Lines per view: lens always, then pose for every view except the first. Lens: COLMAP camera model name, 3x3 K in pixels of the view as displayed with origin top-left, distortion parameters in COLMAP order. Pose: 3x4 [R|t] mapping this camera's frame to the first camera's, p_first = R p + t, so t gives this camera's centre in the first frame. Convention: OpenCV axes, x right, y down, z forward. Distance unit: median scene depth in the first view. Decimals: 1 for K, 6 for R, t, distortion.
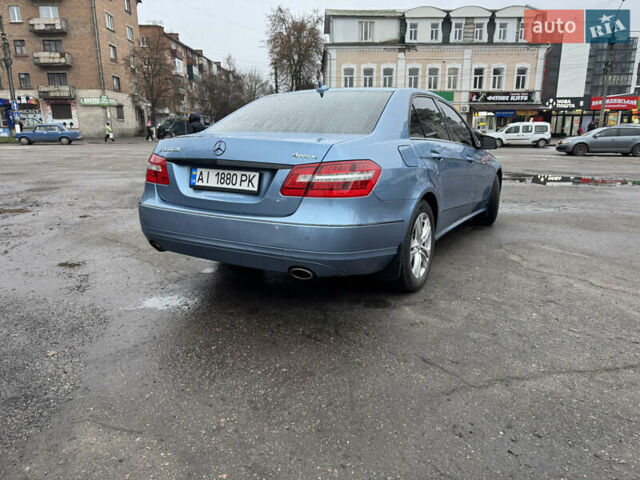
lens RADIAL K [[451.6, 0, 320.0], [0, 451.6, 240.0], [0, 0, 1]] dist [0.042565, -0.037339]
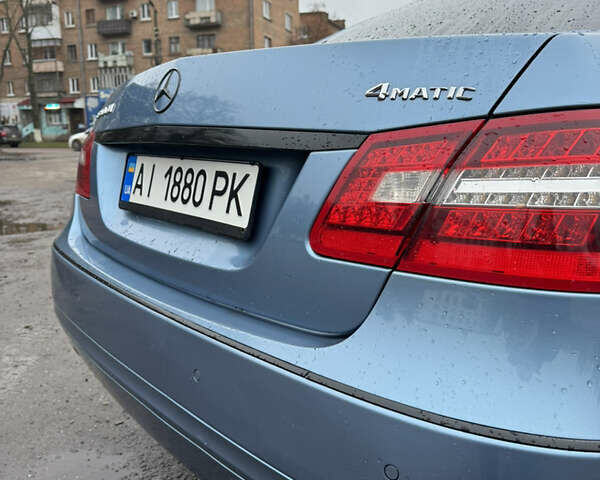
lens RADIAL K [[574.8, 0, 300.0], [0, 574.8, 240.0], [0, 0, 1]] dist [0.005411, -0.012884]
pose [[0.936509, 0.057103, -0.345962, 0.014933], [-0.075609, 0.996326, -0.040224, -0.085866], [0.342394, 0.063828, 0.937386, 0.643168]]
